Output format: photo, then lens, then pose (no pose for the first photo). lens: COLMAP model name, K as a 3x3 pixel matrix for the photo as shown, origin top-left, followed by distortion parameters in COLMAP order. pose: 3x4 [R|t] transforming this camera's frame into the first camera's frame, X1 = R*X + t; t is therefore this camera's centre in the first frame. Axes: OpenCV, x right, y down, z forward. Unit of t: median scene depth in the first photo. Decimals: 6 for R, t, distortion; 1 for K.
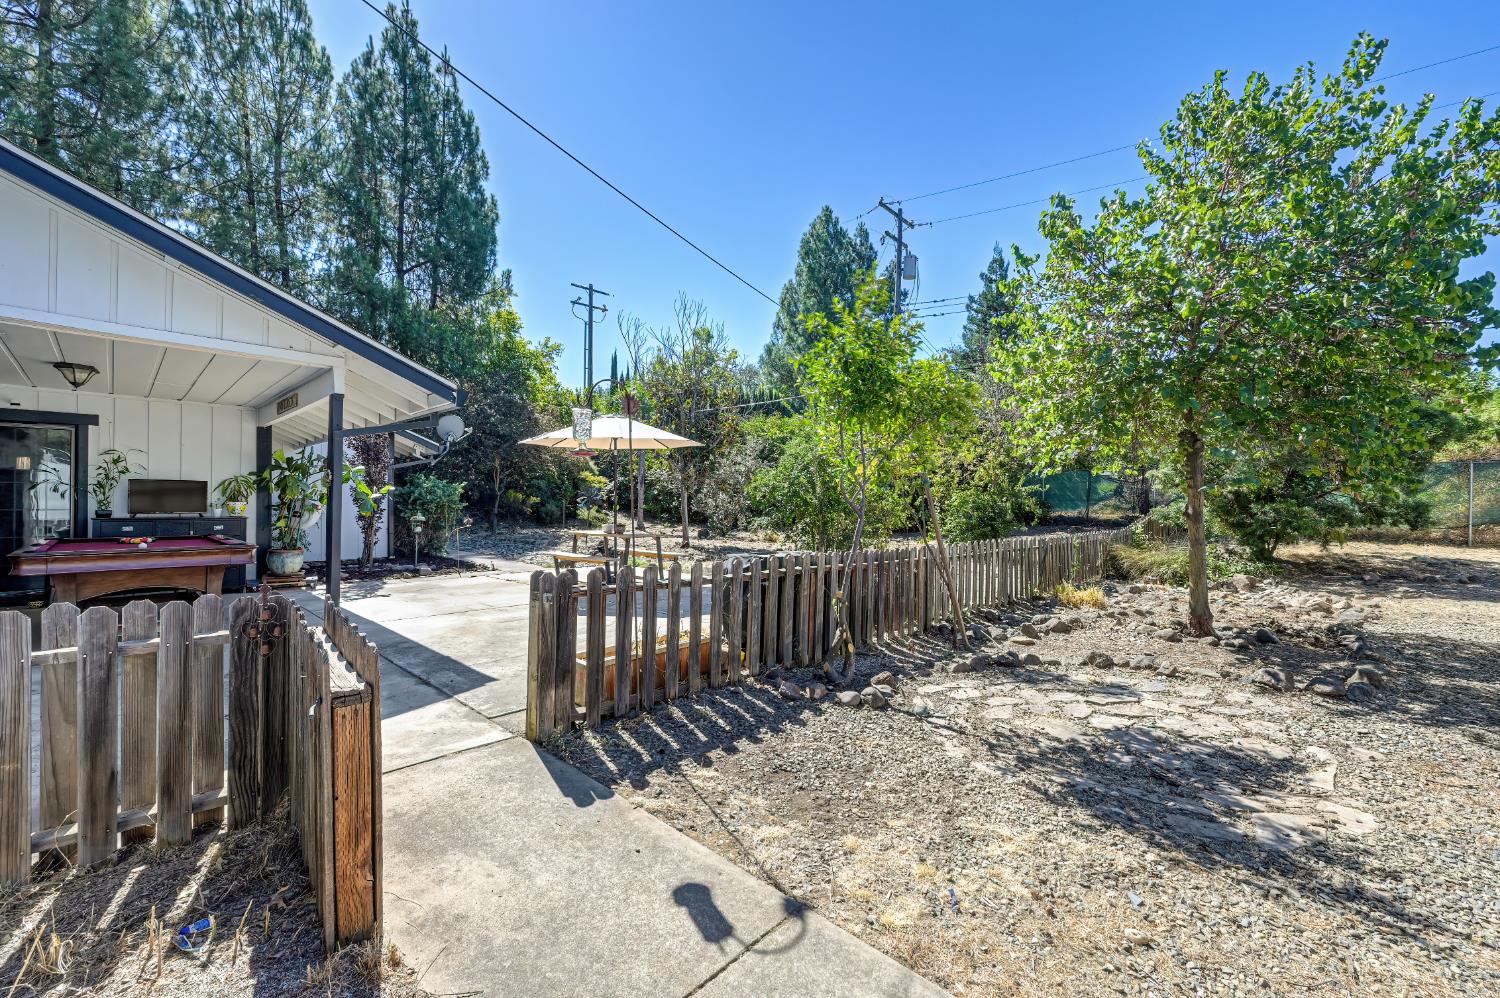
lens RADIAL K [[590.2, 0, 750.0], [0, 590.2, 499.0], [0, 0, 1]] dist [-0.000548, 0.000969]
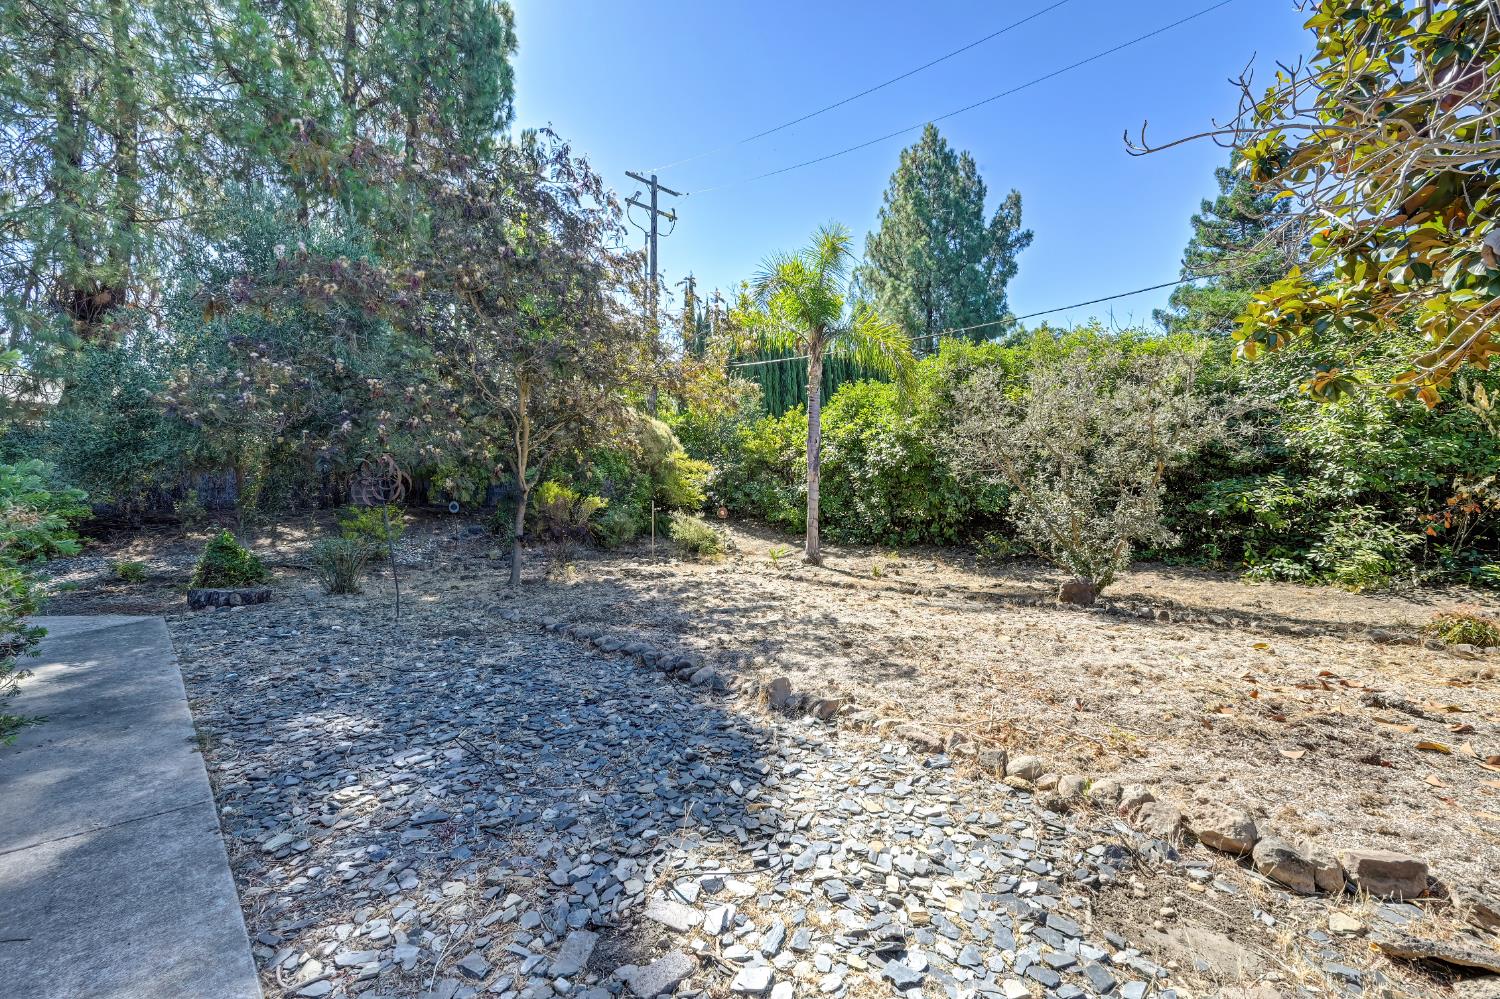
lens RADIAL K [[590.2, 0, 750.0], [0, 590.2, 499.5], [0, 0, 1]] dist [-0.000548, 0.000969]
pose [[0.999501, -0.003703, -0.031359, -0.196689], [0.003776, 0.999990, 0.002288, -0.001664], [0.031350, -0.002405, 0.999506, 0.467396]]
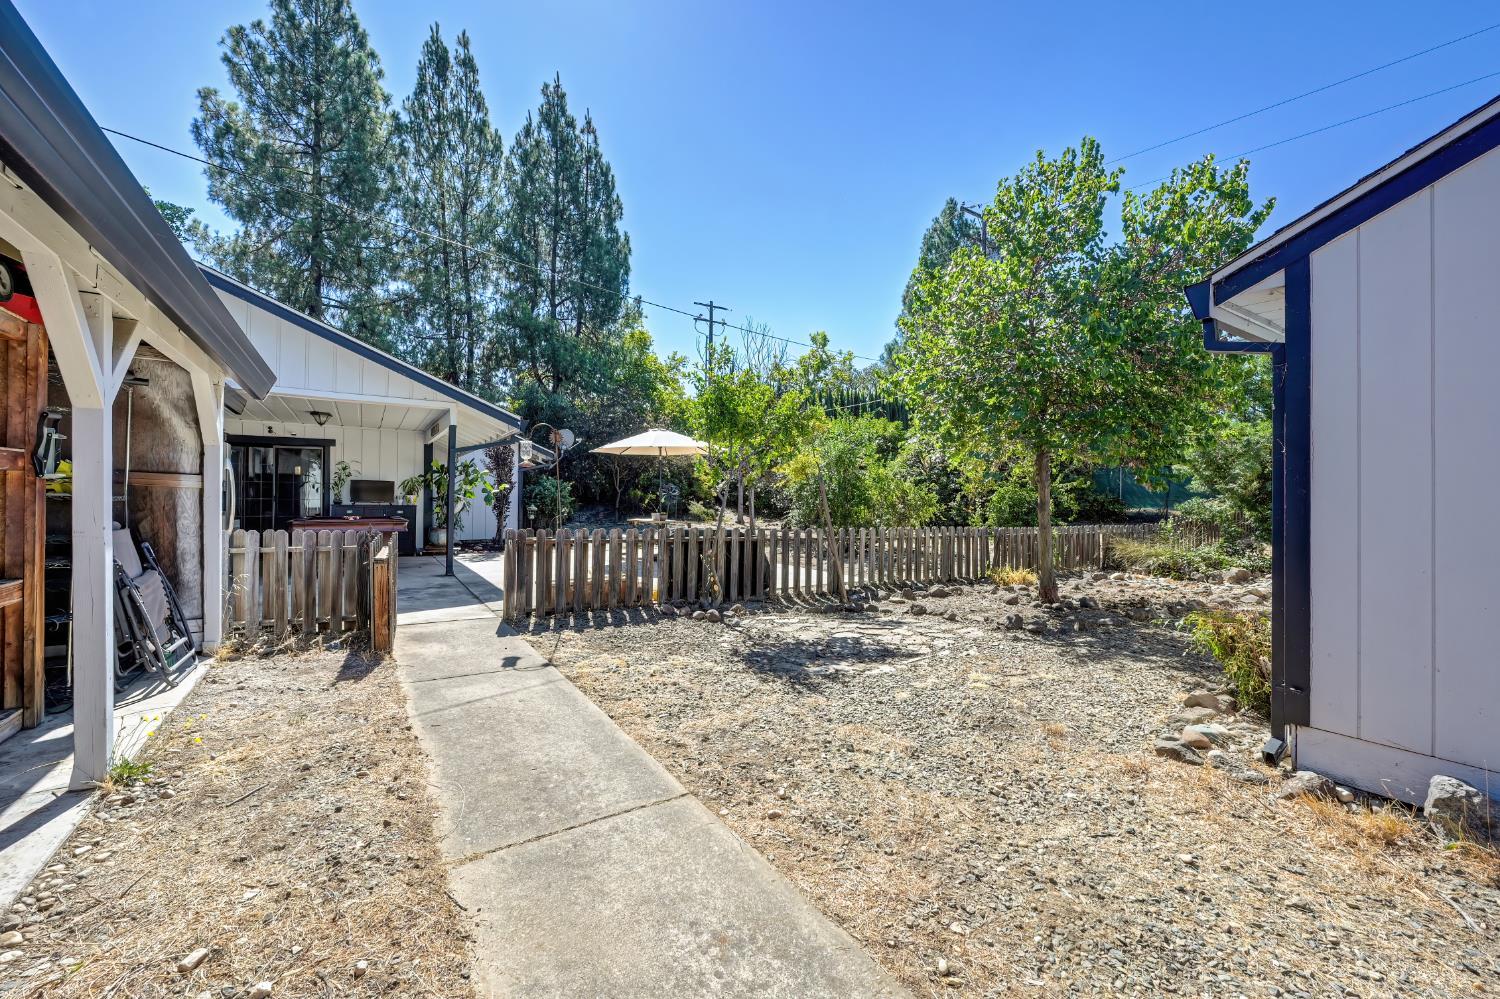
lens RADIAL K [[590.2, 0, 750.0], [0, 590.2, 499.5], [0, 0, 1]] dist [-0.000548, 0.000969]
pose [[0.970165, 0.002703, -0.242432, 0.093969], [-0.002032, 0.999993, 0.003020, 0.002907], [0.242439, -0.002437, 0.970164, -0.069586]]
